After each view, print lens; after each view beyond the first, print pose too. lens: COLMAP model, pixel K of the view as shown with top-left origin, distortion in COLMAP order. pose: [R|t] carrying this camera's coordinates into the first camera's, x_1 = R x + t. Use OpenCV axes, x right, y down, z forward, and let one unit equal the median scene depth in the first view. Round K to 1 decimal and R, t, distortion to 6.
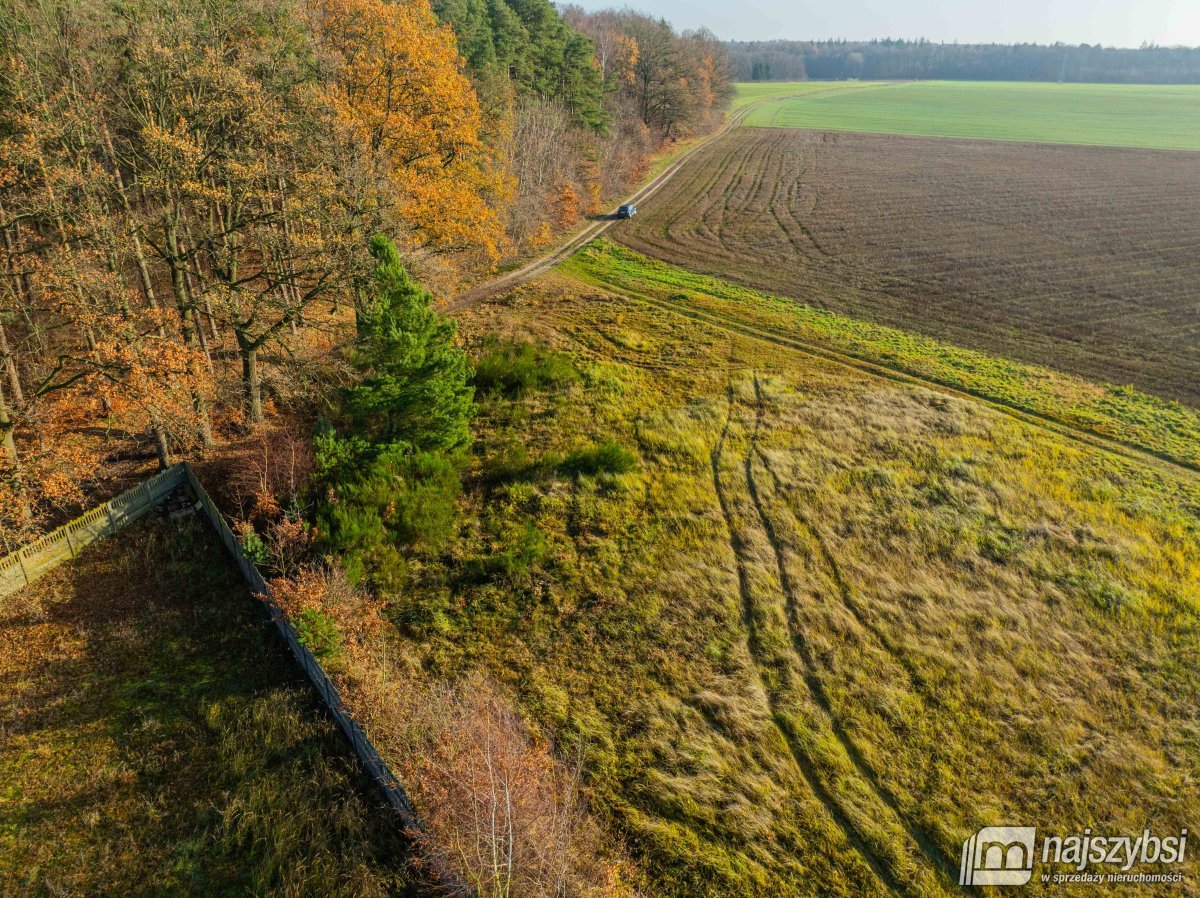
lens RADIAL K [[873.7, 0, 600.0], [0, 873.7, 449.0], [0, 0, 1]] dist [-0.039457, 0.001909]
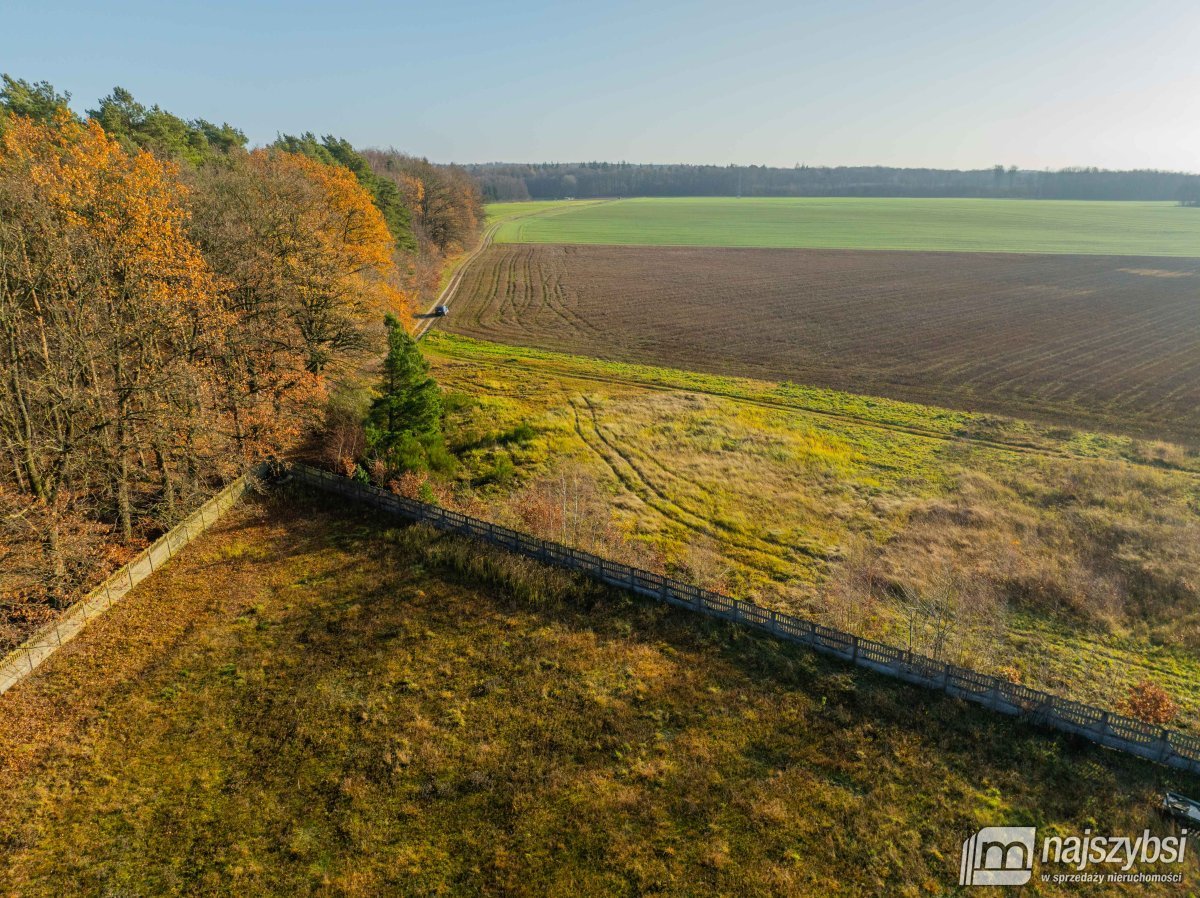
lens RADIAL K [[844.7, 0, 600.0], [0, 844.7, 449.0], [0, 0, 1]] dist [0.002519, -0.000062]
pose [[0.954886, -0.095659, 0.281143, -0.315390], [0.127267, 0.987176, -0.096371, 0.223180], [-0.268319, 0.127804, 0.954815, -0.654133]]
